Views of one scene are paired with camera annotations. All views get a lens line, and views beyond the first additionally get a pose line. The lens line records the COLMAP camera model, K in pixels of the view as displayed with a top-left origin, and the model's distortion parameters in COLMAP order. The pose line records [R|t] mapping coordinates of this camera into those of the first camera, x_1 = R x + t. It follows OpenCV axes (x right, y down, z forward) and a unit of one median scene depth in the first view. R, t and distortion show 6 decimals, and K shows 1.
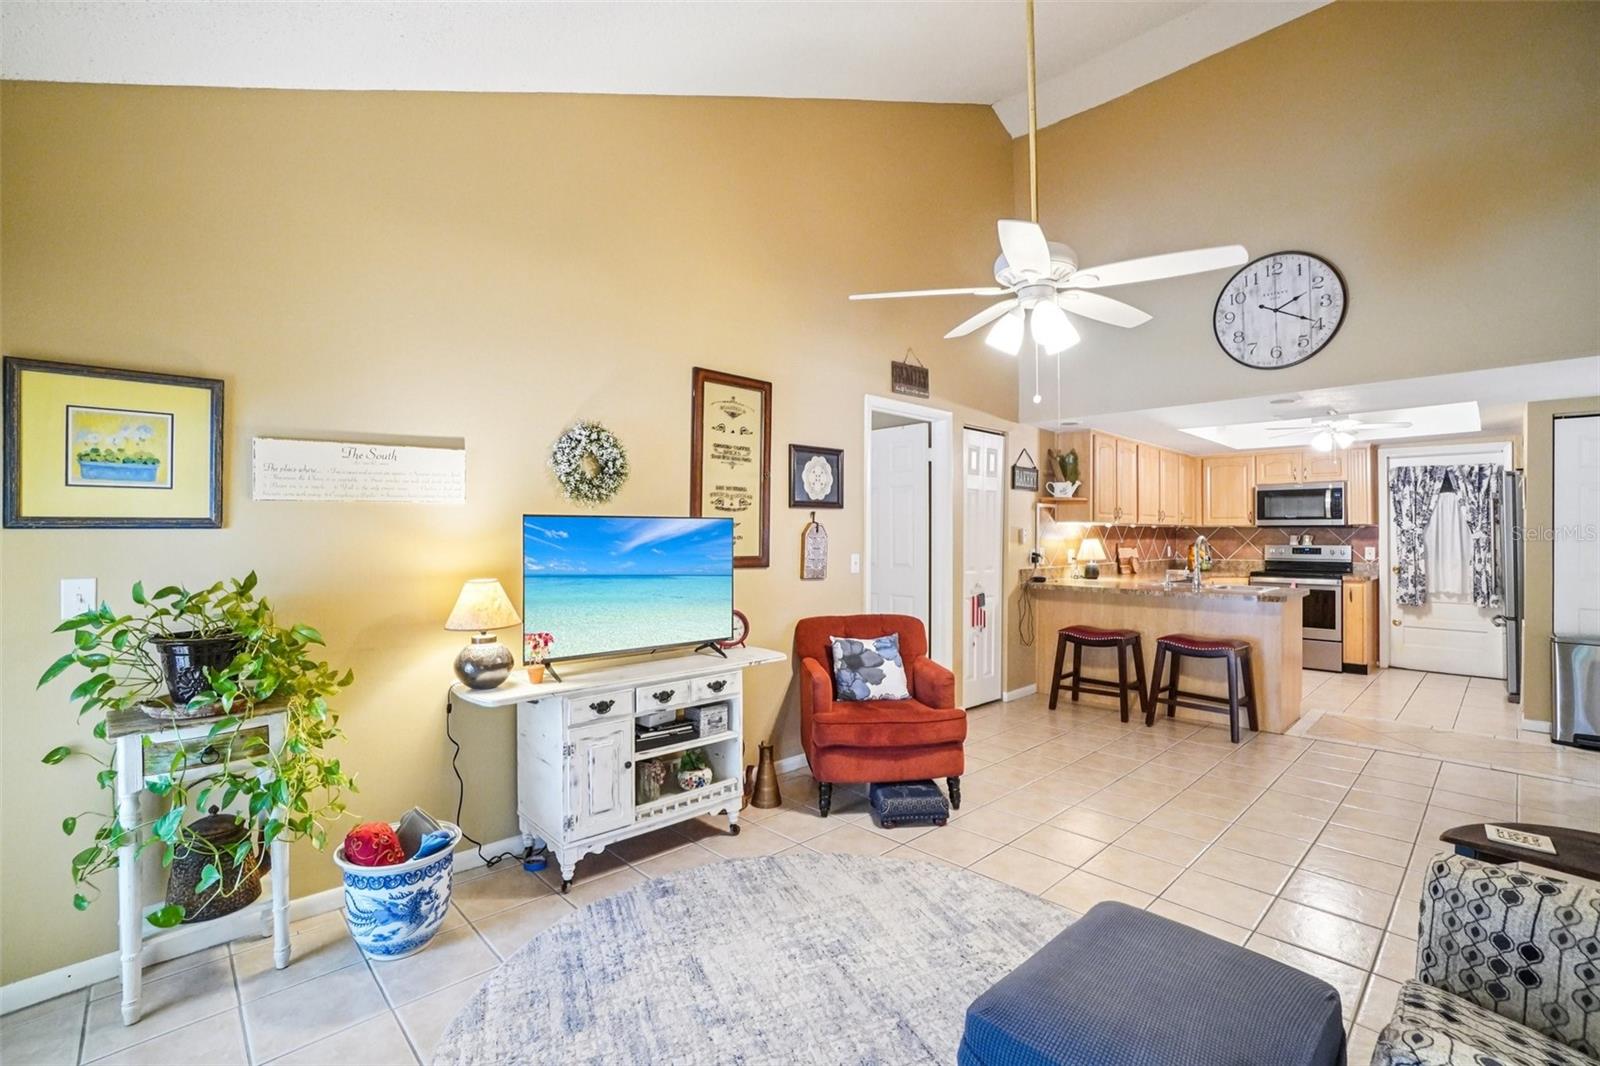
lens RADIAL K [[702.9, 0, 806.4], [0, 702.9, 528.3], [0, 0, 1]] dist [-0.065915, 0.021193]
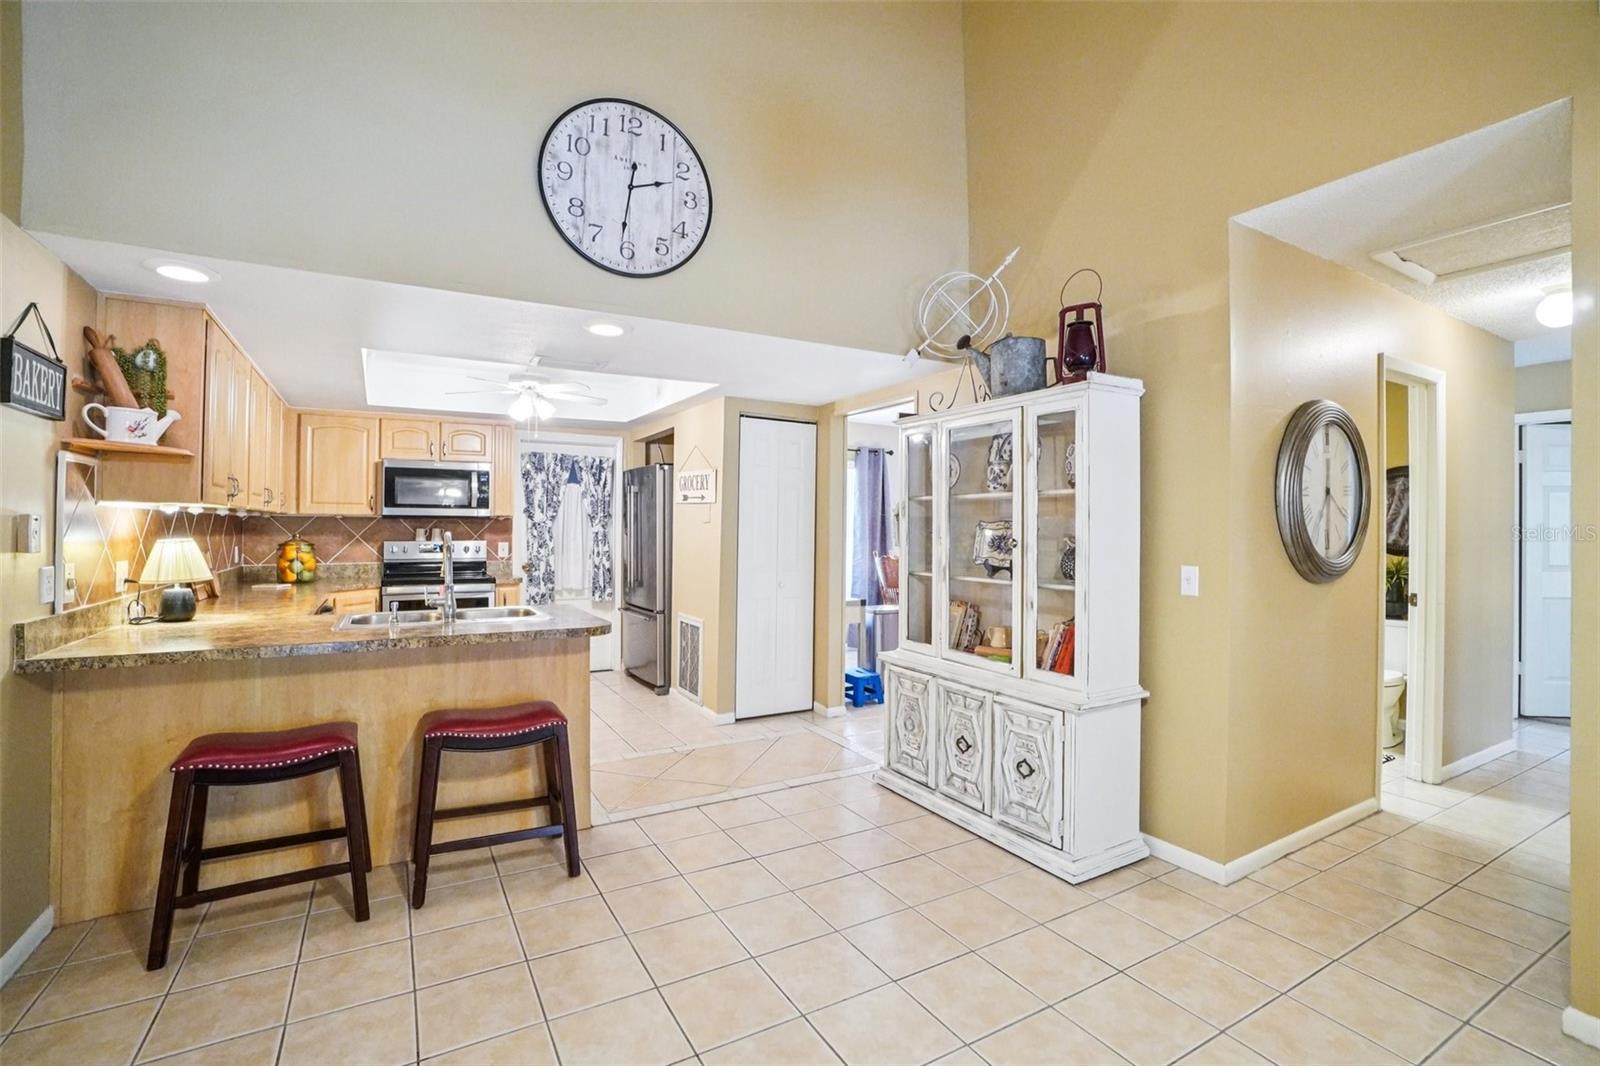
lens RADIAL K [[717.7, 0, 797.0], [0, 717.7, 523.9], [0, 0, 1]] dist [-0.066519, 0.023218]
pose [[0.237010, 0.003040, 0.971502, 0.048397], [-0.010627, 0.999943, -0.000536, 0.001087], [-0.971449, -0.010197, 0.237029, 0.468171]]
